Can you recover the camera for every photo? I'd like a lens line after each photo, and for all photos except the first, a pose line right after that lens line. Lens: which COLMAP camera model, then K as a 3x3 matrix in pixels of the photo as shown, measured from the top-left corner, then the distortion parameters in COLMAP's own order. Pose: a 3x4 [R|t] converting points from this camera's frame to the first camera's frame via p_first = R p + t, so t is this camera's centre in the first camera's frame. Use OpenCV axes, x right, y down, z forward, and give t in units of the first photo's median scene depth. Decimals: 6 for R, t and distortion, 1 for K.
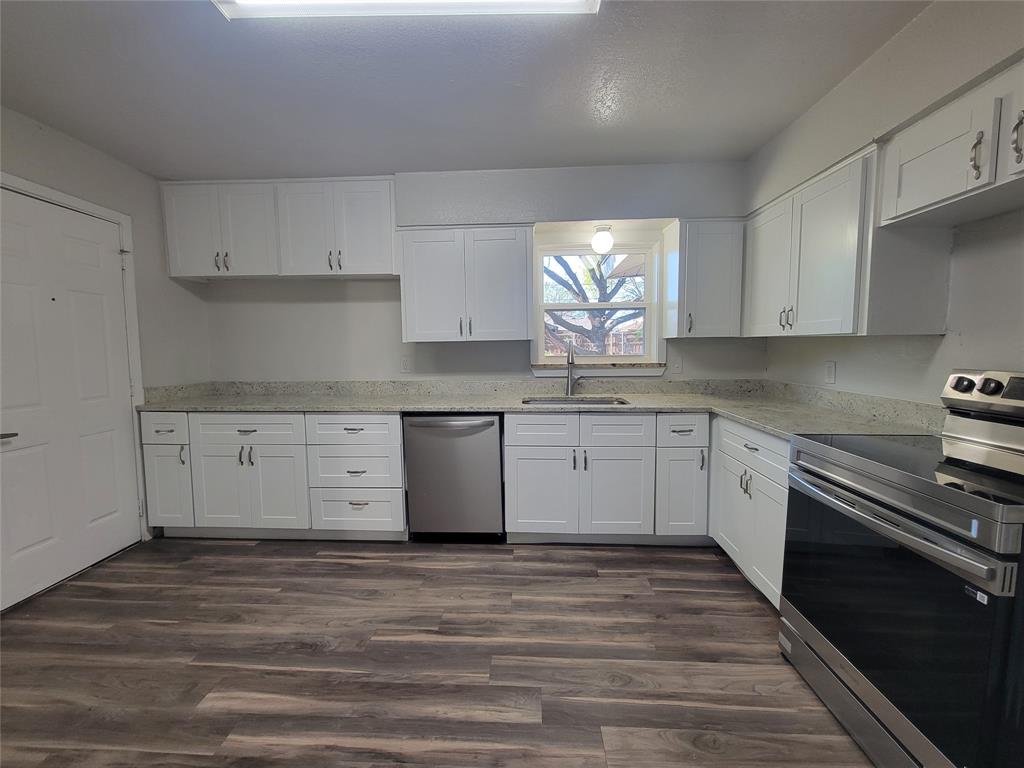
lens RADIAL K [[417.1, 0, 508.7], [0, 417.1, 380.4], [0, 0, 1]] dist [0.000836, -0.000026]
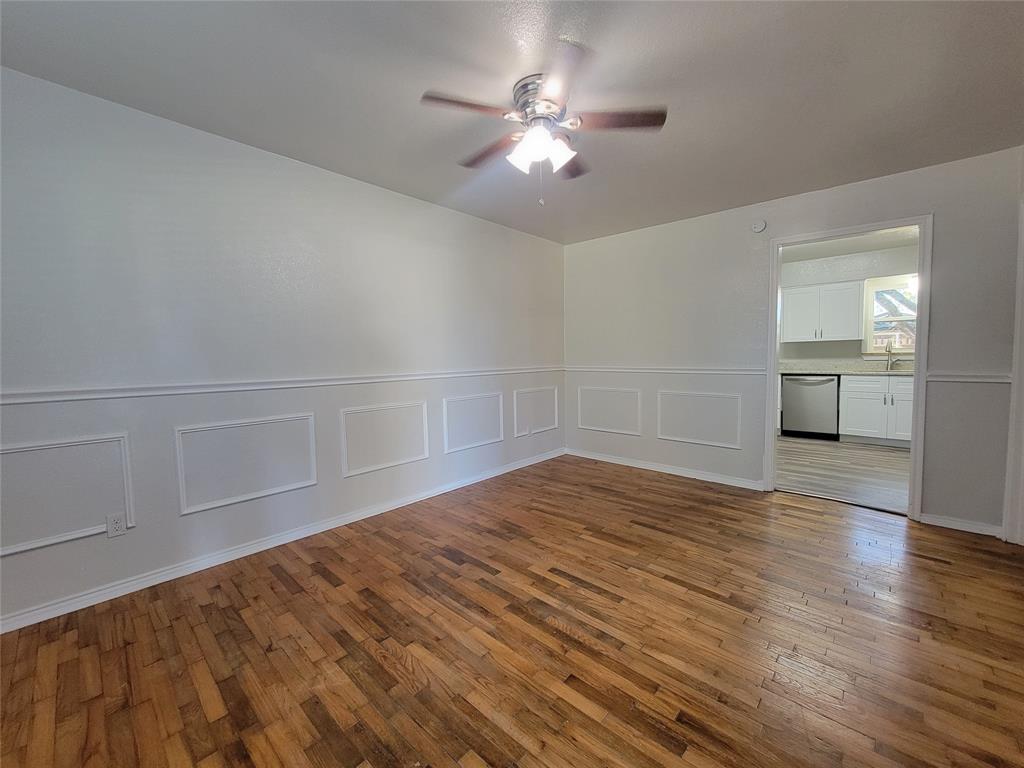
lens RADIAL K [[417.1, 0, 508.7], [0, 417.1, 380.4], [0, 0, 1]] dist [0.000836, -0.000026]
pose [[0.765060, 0.035550, -0.642977, 0.062434], [-0.039803, 0.999176, 0.007884, 0.155691], [0.642728, 0.019561, 0.765845, -1.681027]]
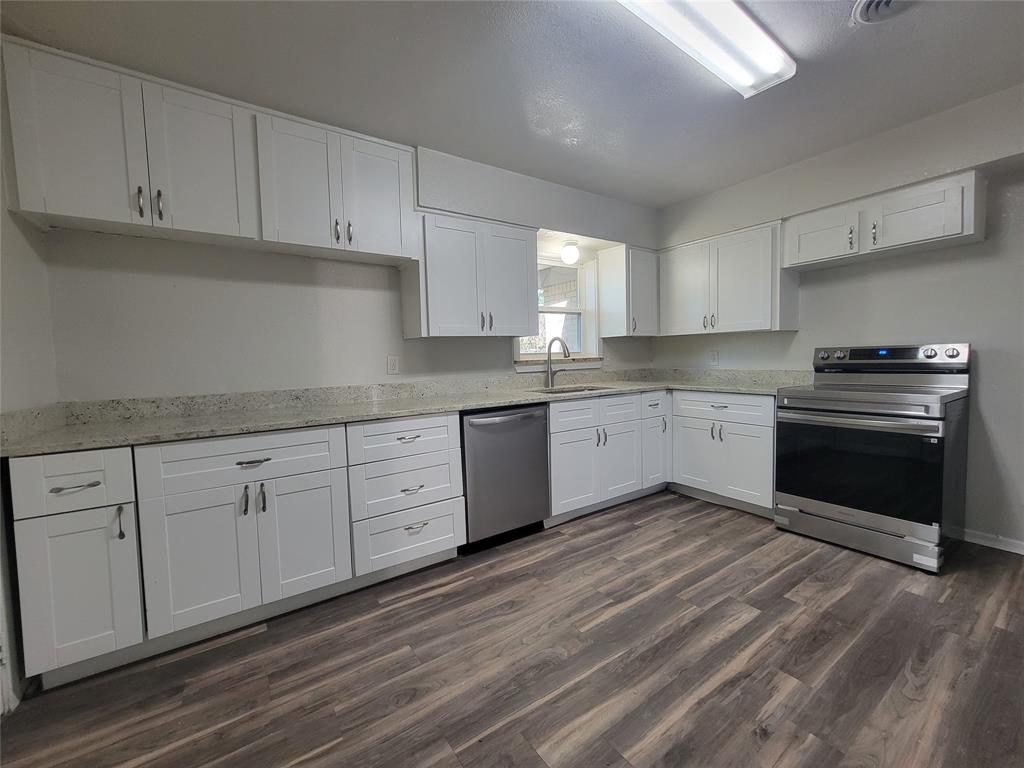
lens RADIAL K [[417.1, 0, 508.7], [0, 417.1, 380.4], [0, 0, 1]] dist [0.000836, -0.000026]
pose [[0.795861, -0.047596, 0.603606, -0.736085], [0.069500, 0.997498, -0.012981, 0.029017], [-0.601478, 0.052282, 0.797177, 0.217179]]
